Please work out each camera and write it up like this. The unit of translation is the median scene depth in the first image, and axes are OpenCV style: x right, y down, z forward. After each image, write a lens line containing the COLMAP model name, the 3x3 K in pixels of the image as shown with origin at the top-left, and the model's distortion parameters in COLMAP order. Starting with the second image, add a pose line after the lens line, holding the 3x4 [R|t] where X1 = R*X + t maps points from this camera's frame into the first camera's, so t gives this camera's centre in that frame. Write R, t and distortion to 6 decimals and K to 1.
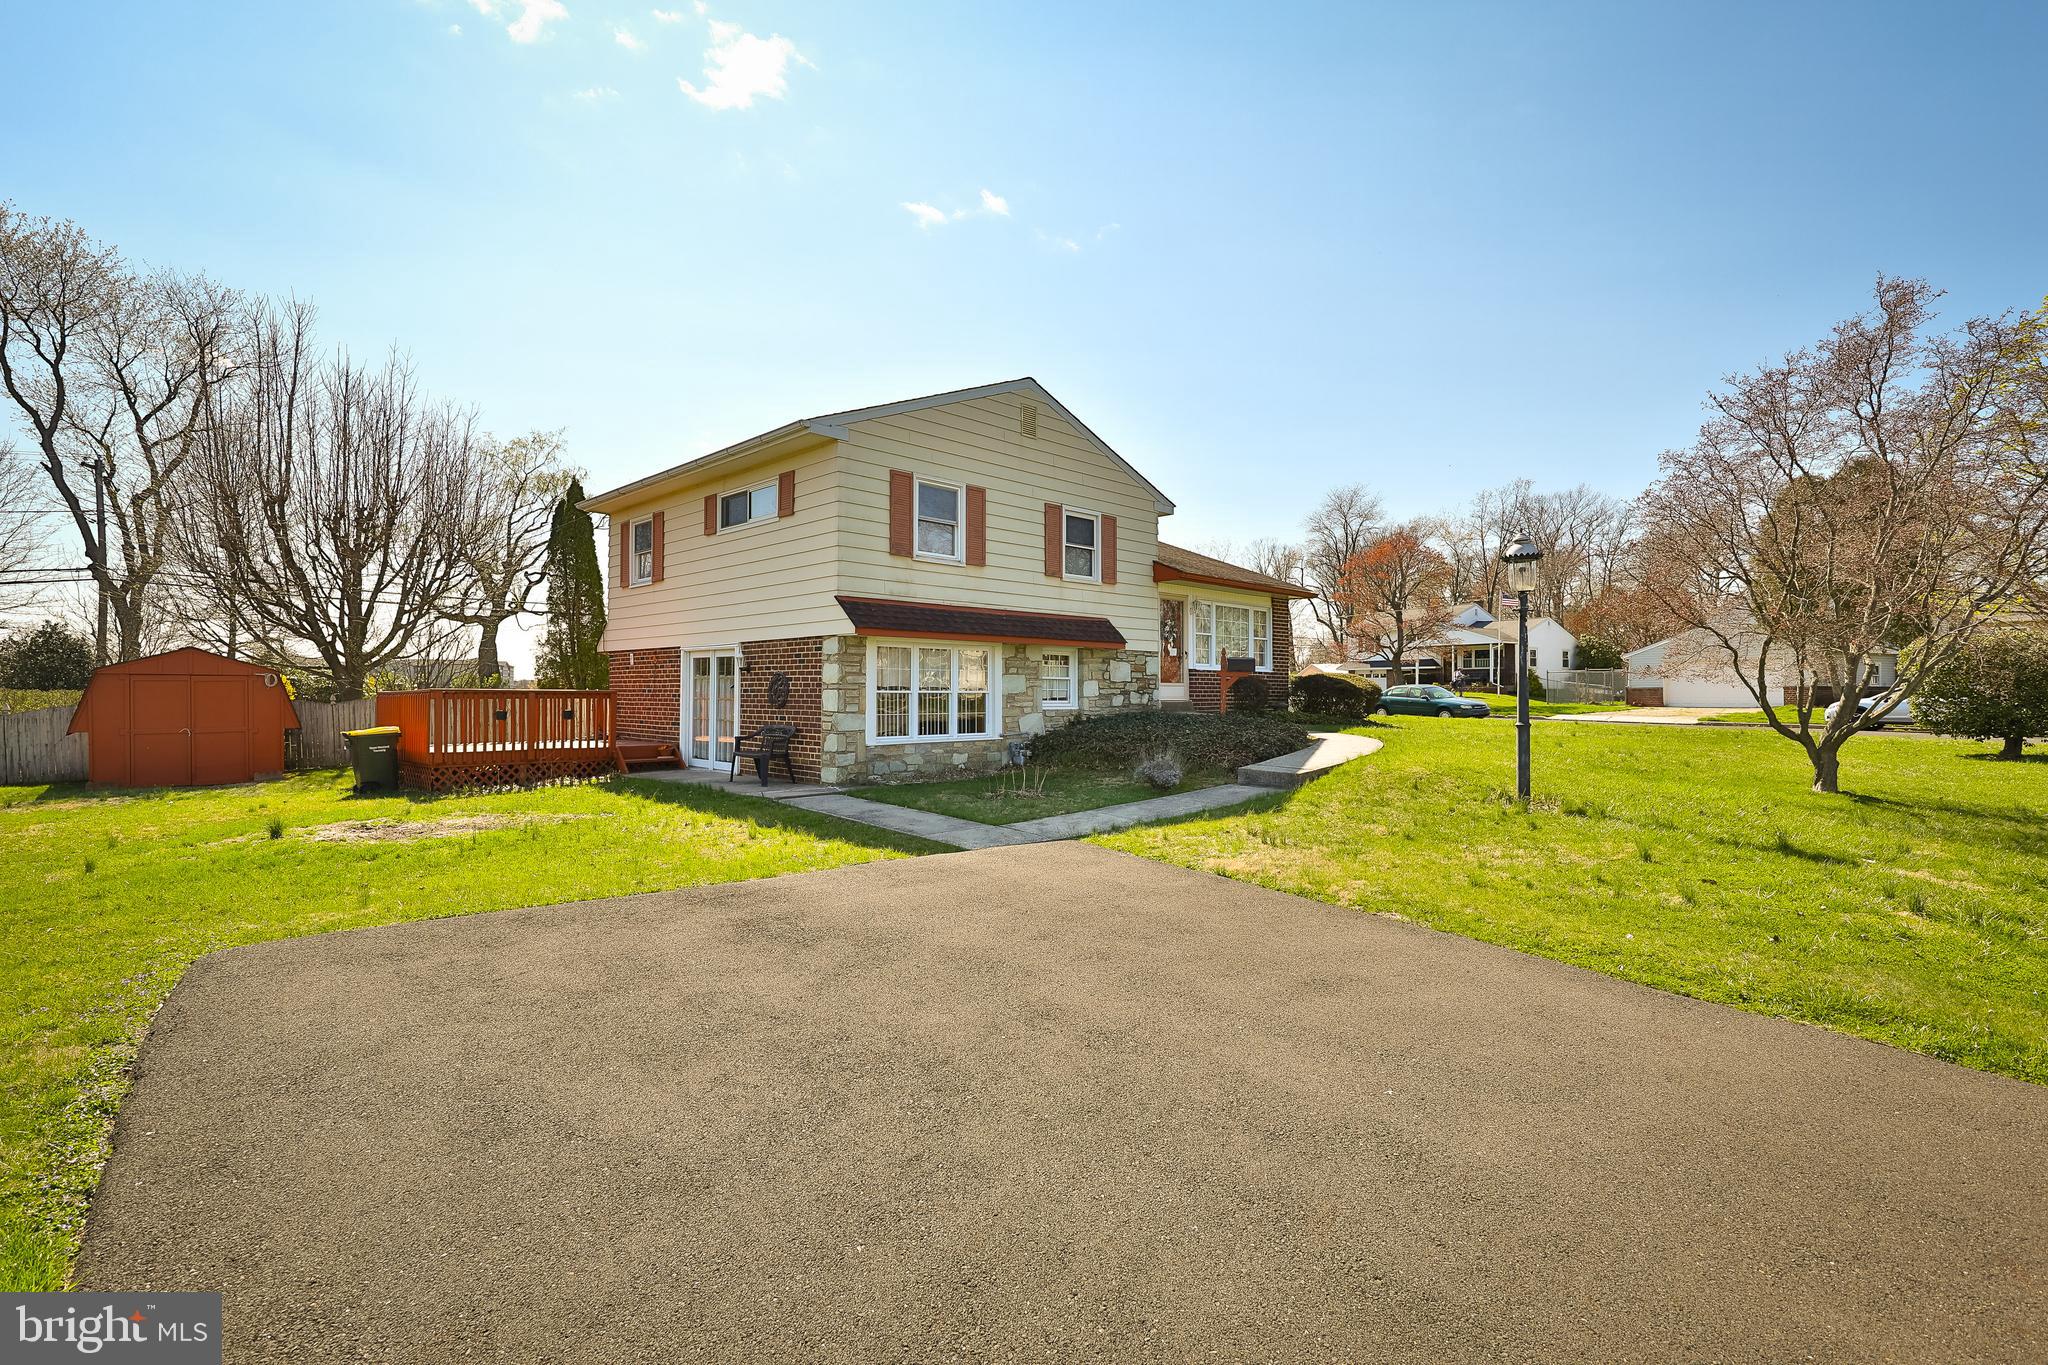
lens RADIAL K [[937.2, 0, 1009.4], [0, 937.2, 685.9], [0, 0, 1]] dist [-0.000742, -0.000007]
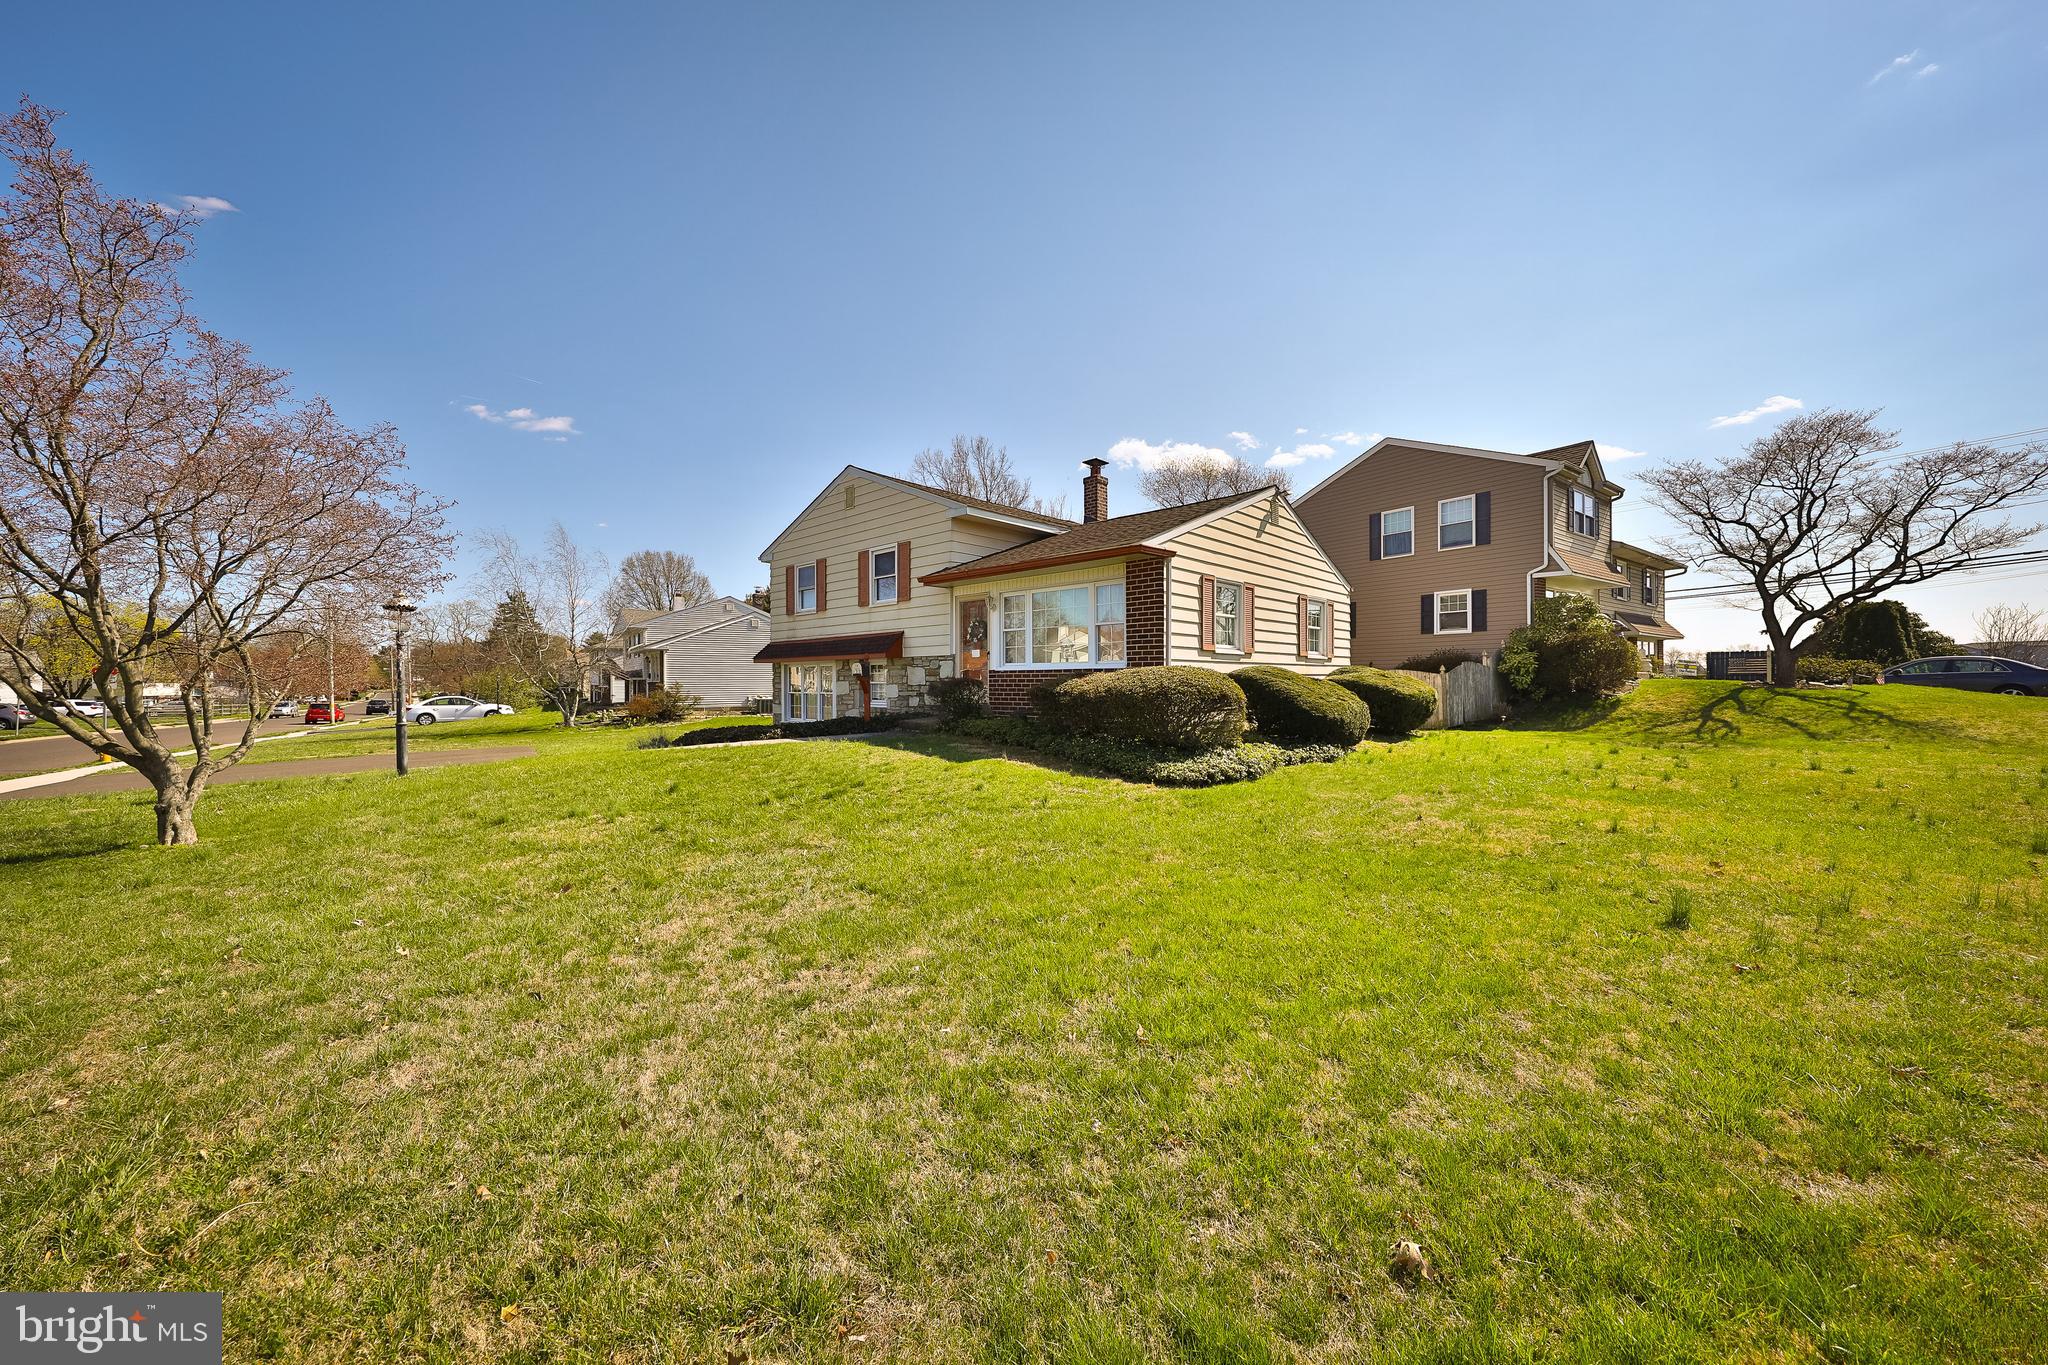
lens RADIAL K [[729.6, 0, 1027.6], [0, 729.6, 687.0], [0, 0, 1]] dist [0.002130, 0.000044]
pose [[0.053343, 0.003512, -0.998570, 1.073206], [0.009079, 0.999951, 0.004002, -0.004609], [0.998535, -0.009279, 0.053308, 1.162864]]
